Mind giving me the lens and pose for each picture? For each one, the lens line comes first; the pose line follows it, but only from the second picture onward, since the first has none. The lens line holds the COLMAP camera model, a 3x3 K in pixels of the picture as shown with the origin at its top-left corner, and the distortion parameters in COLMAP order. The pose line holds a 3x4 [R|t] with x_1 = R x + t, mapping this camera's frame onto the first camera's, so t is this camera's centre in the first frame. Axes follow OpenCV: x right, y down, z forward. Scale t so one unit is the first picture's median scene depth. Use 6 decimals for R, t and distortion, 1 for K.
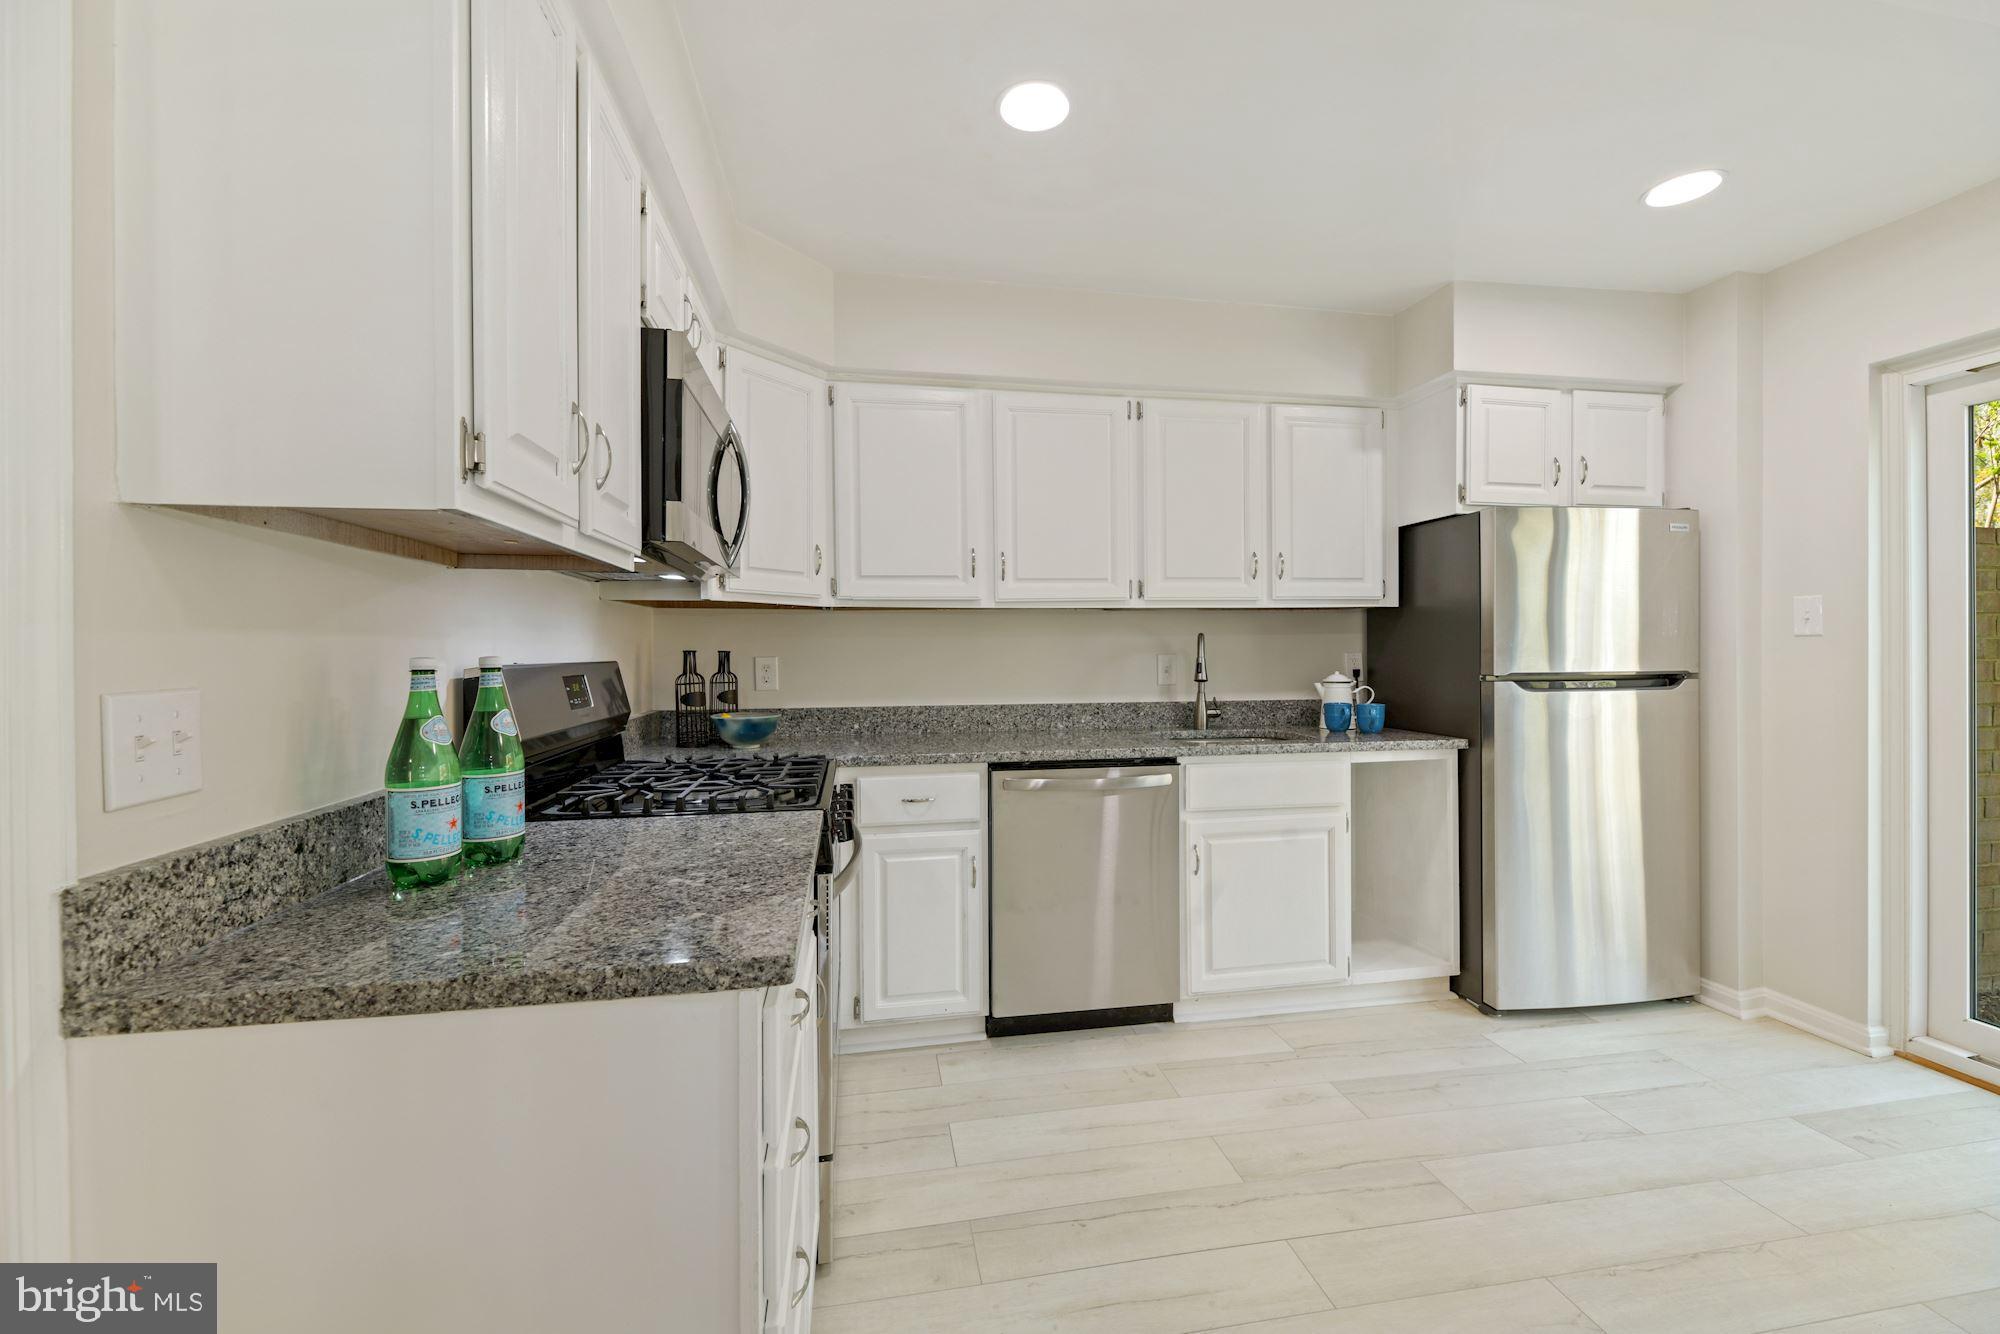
lens RADIAL K [[810.0, 0, 1005.7], [0, 810.0, 660.0], [0, 0, 1]] dist [0.009028, -0.003933]
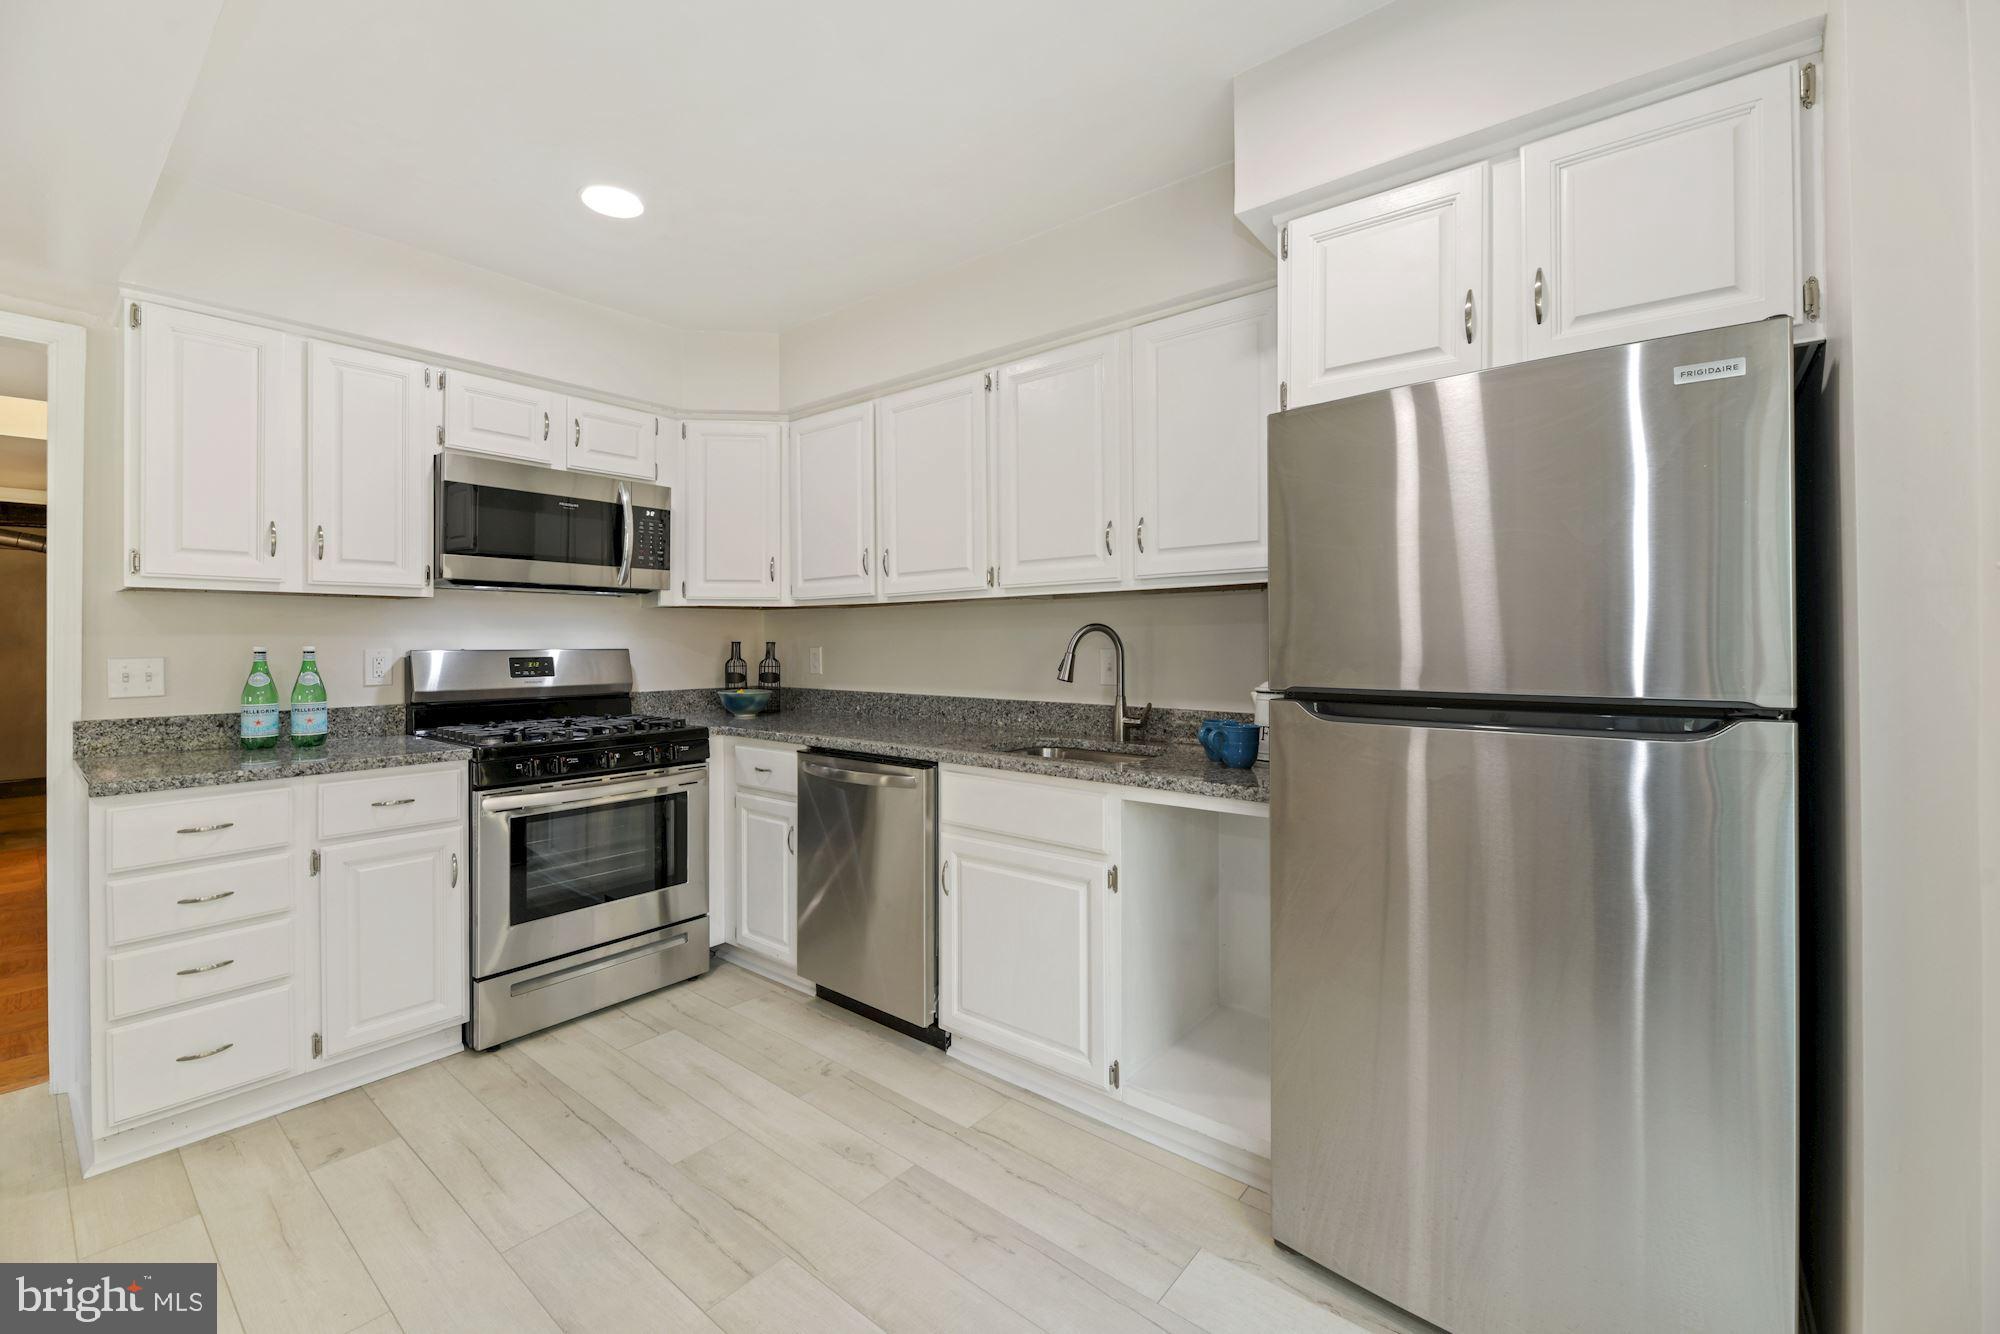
lens RADIAL K [[819.6, 0, 999.0], [0, 819.6, 639.8], [0, 0, 1]] dist [-0.000017, -0.000074]
pose [[0.652499, 0.003999, -0.757779, 0.911520], [-0.010704, 0.999935, -0.003940, -0.013703], [0.757714, 0.010682, 0.652499, 0.427227]]
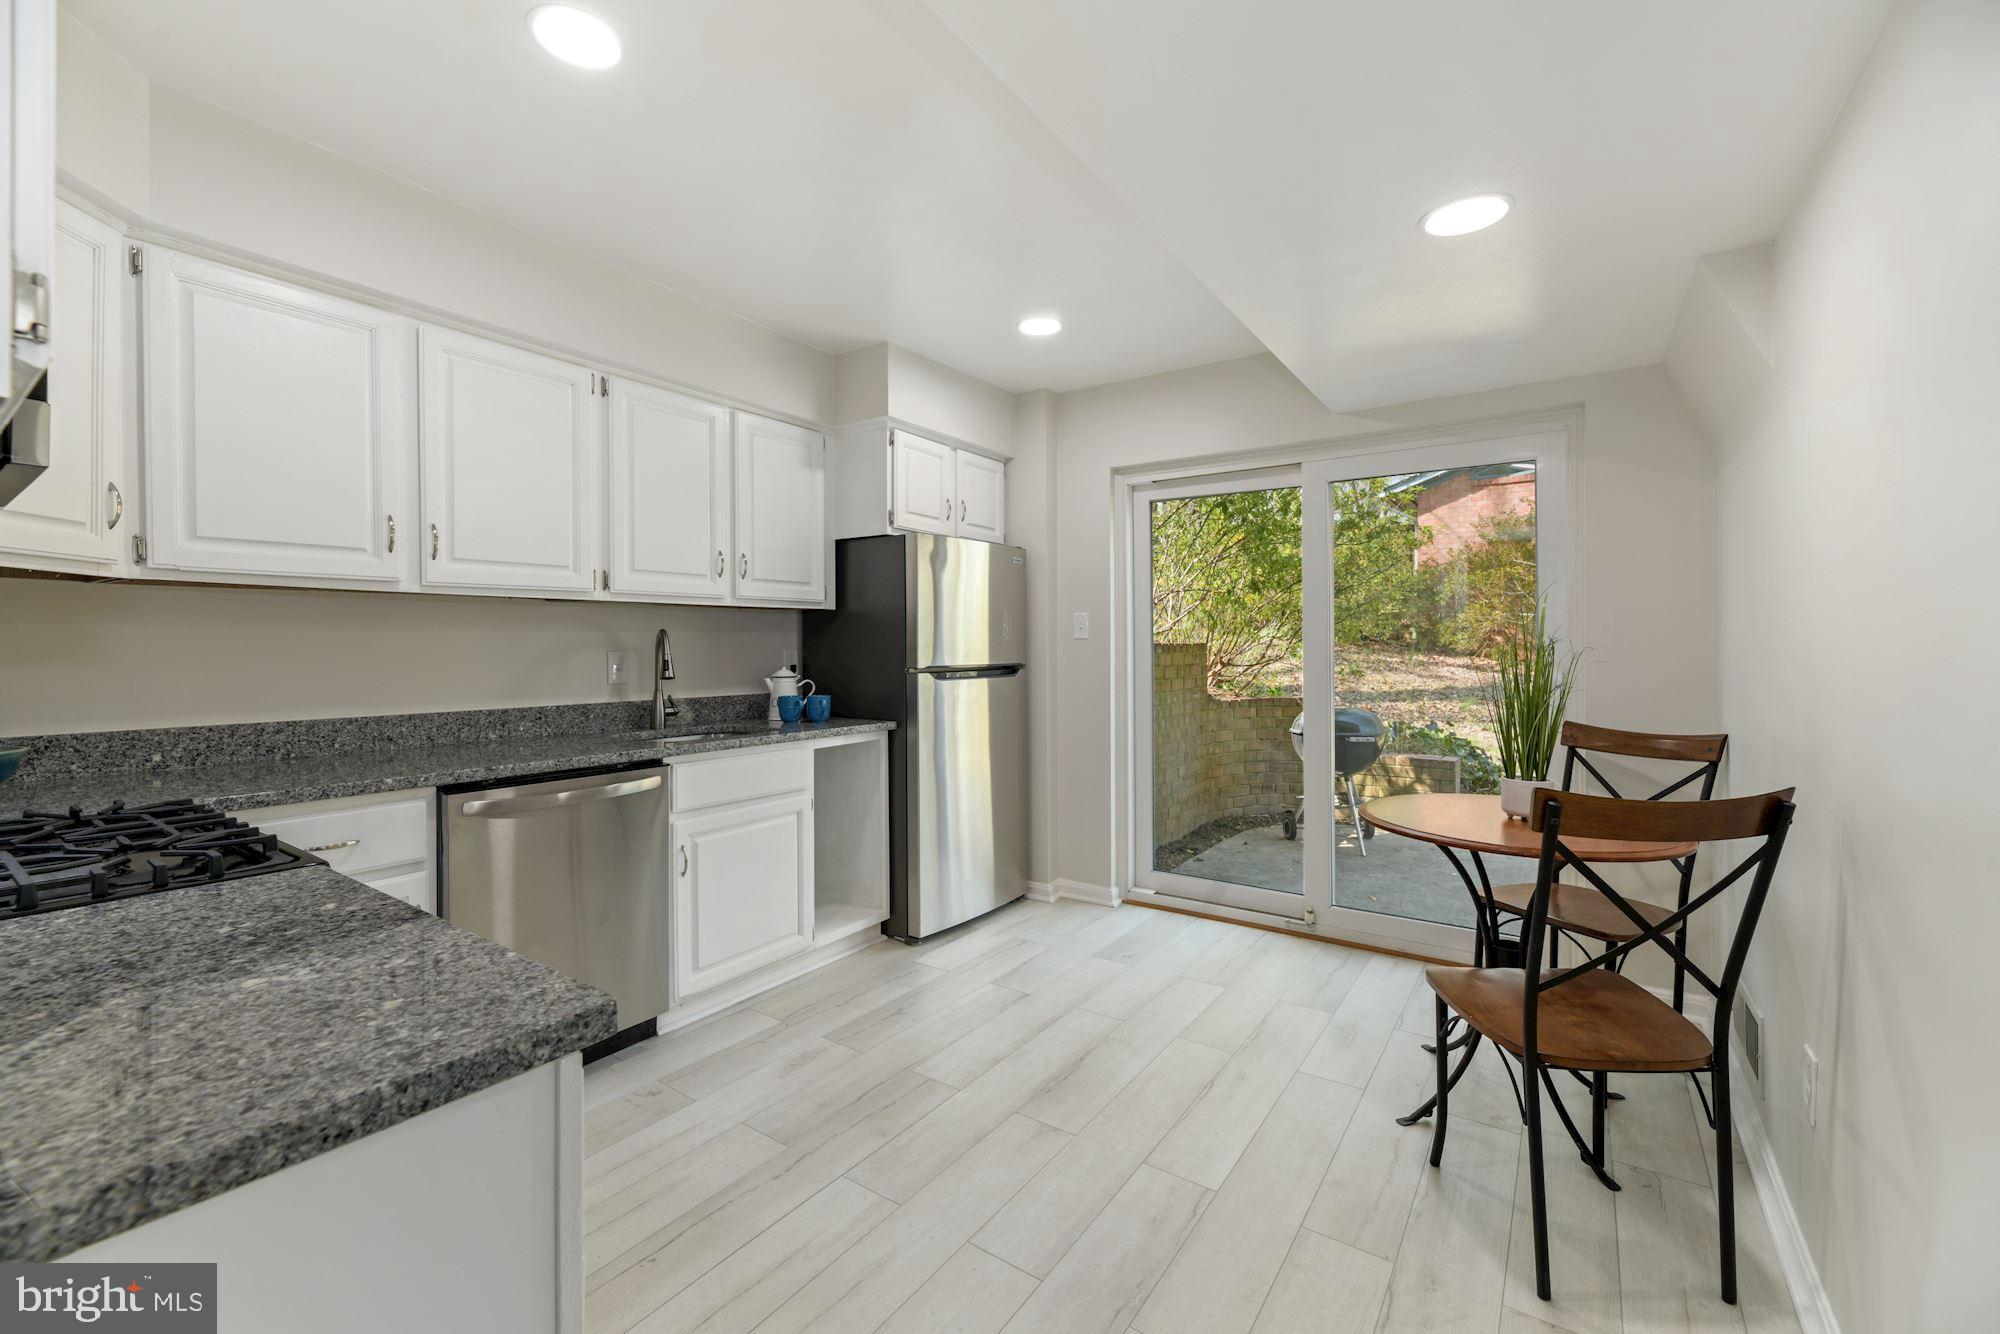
lens RADIAL K [[813.8, 0, 1000.5], [0, 813.8, 650.2], [0, 0, 1]] dist [0.000008, -0.004067]
pose [[0.709405, 0.001461, 0.704799, -0.177015], [0.004887, 0.999964, -0.006992, 0.000596], [-0.704784, 0.008405, 0.709372, 0.029982]]
